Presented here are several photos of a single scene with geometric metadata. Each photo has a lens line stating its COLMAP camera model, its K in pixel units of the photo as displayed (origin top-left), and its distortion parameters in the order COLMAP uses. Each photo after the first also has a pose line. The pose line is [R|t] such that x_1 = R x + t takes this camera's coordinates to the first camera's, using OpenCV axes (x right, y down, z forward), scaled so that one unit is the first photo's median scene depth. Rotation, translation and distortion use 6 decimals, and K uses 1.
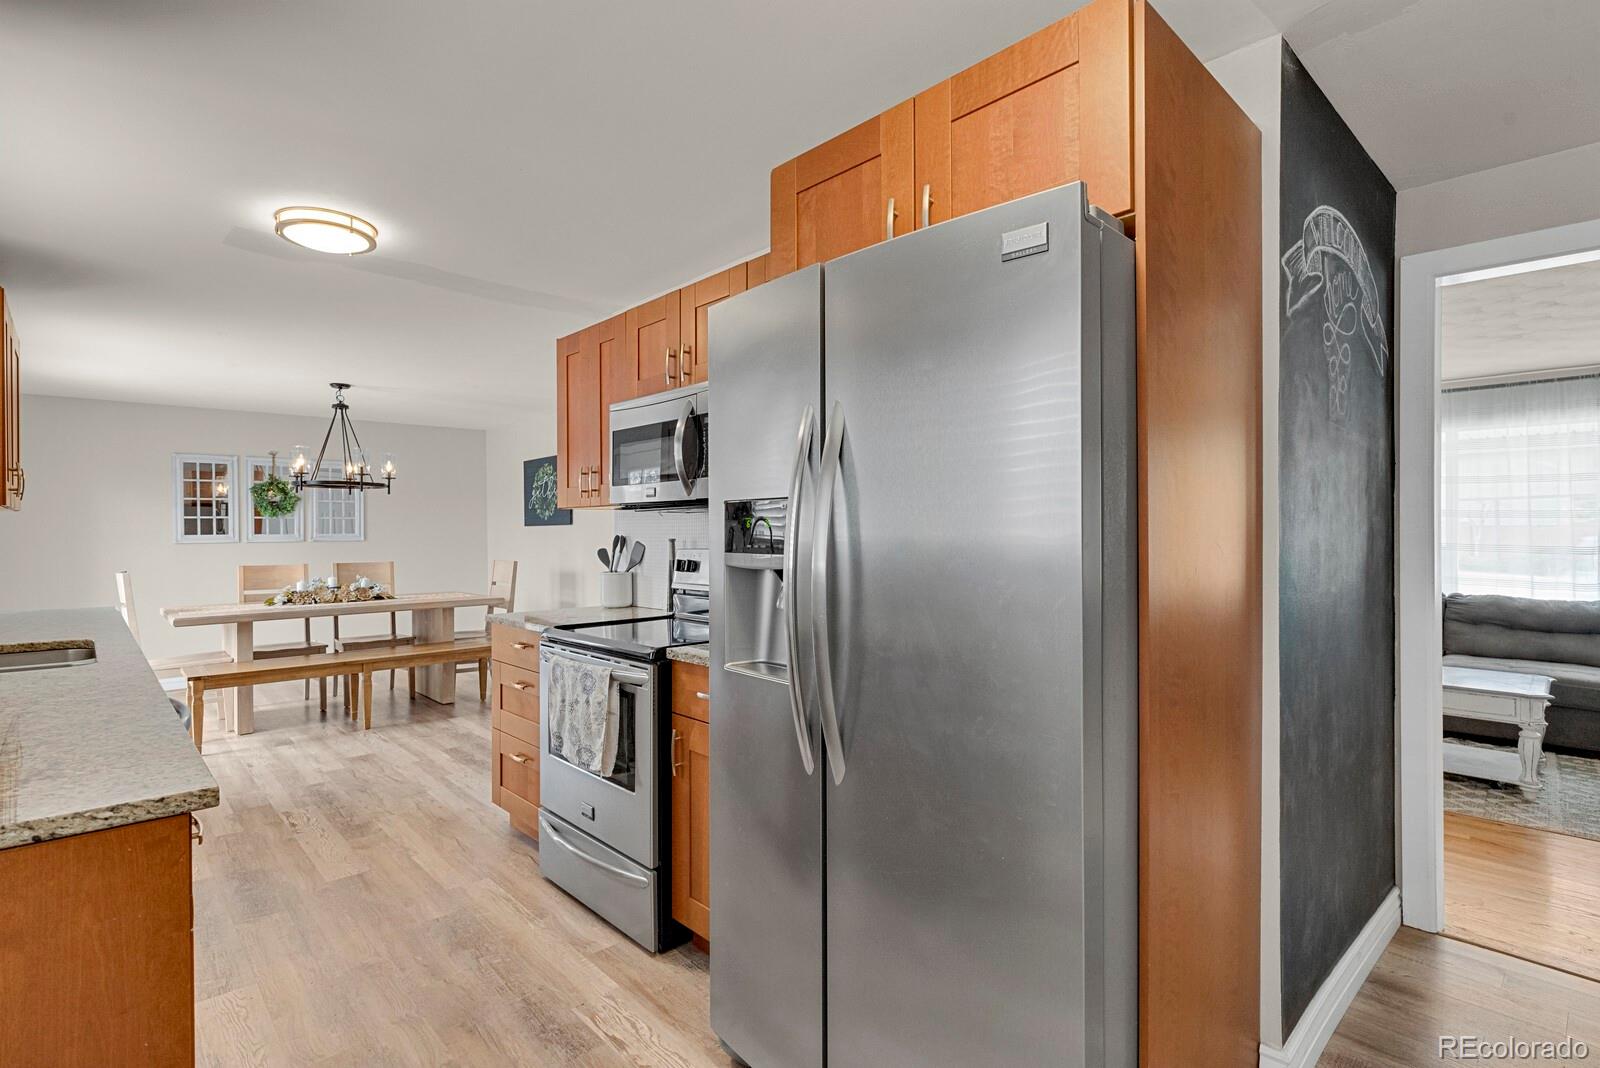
lens RADIAL K [[772.9, 0, 799.7], [0, 772.9, 535.7], [0, 0, 1]] dist [-0.004462, -0.000865]
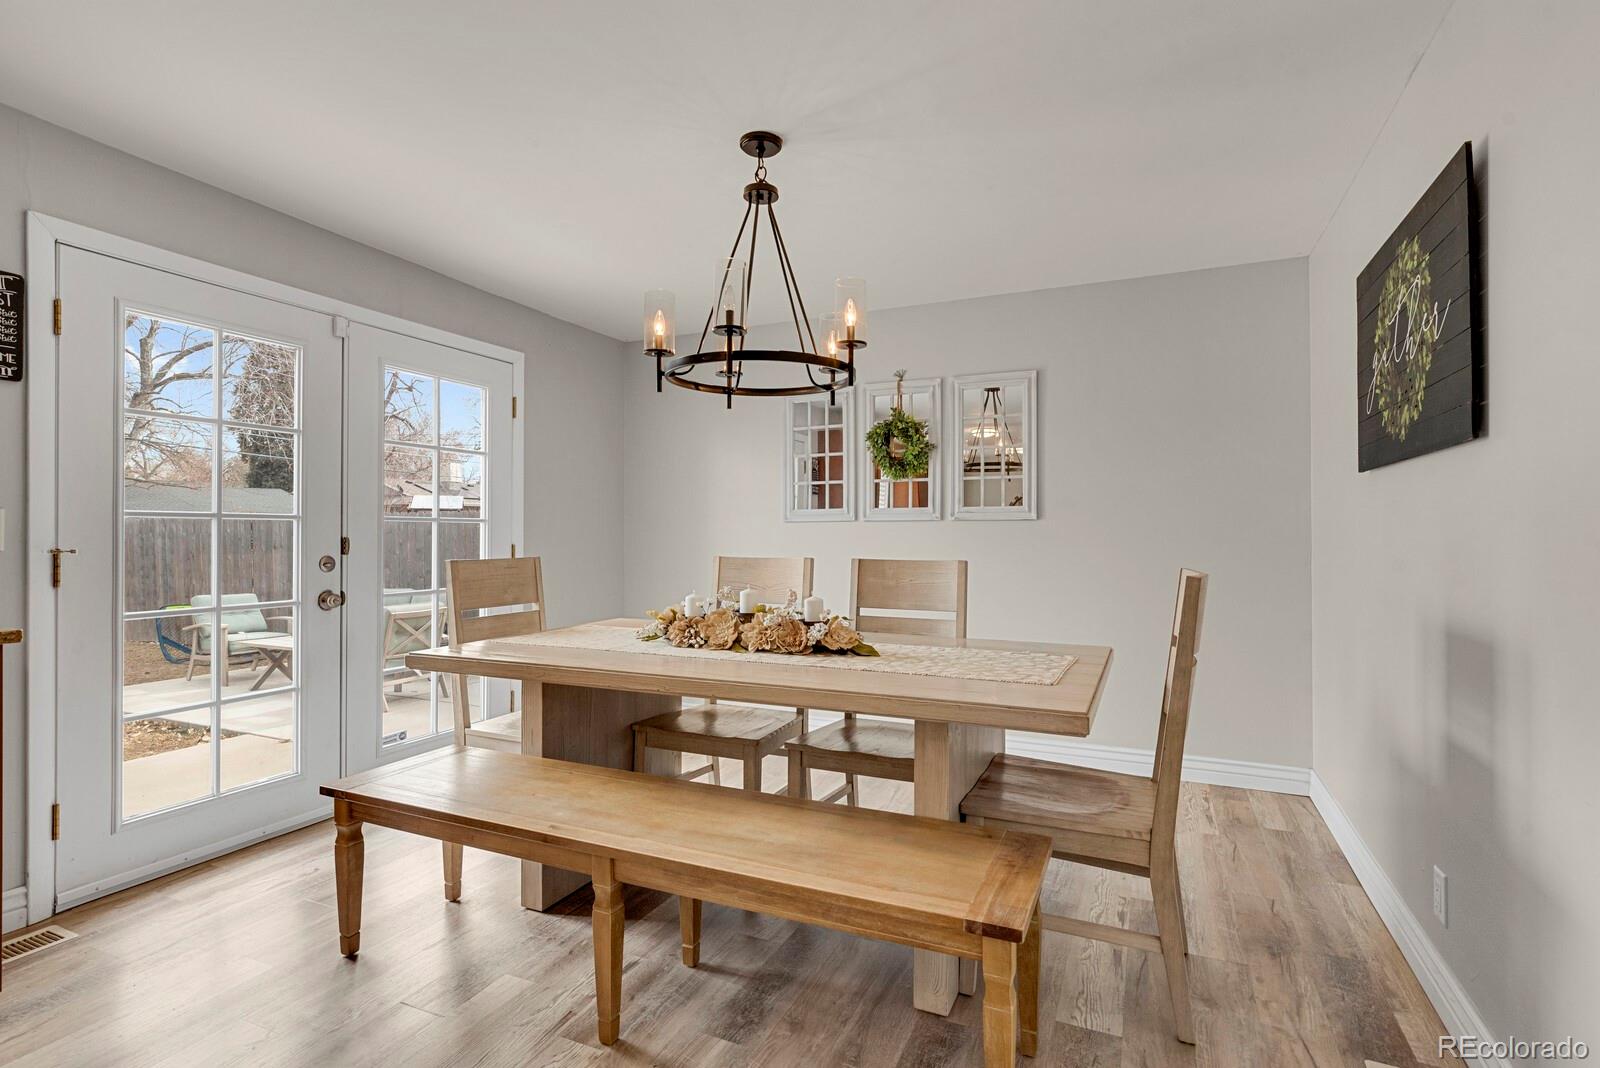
lens RADIAL K [[772.9, 0, 808.7], [0, 772.9, 531.7], [0, 0, 1]] dist [-0.004462, -0.000865]
pose [[0.395412, 0.007560, -0.918473, -0.161015], [-0.007178, 0.999961, 0.005141, 0.015271], [0.918476, 0.004560, 0.395451, 0.723589]]
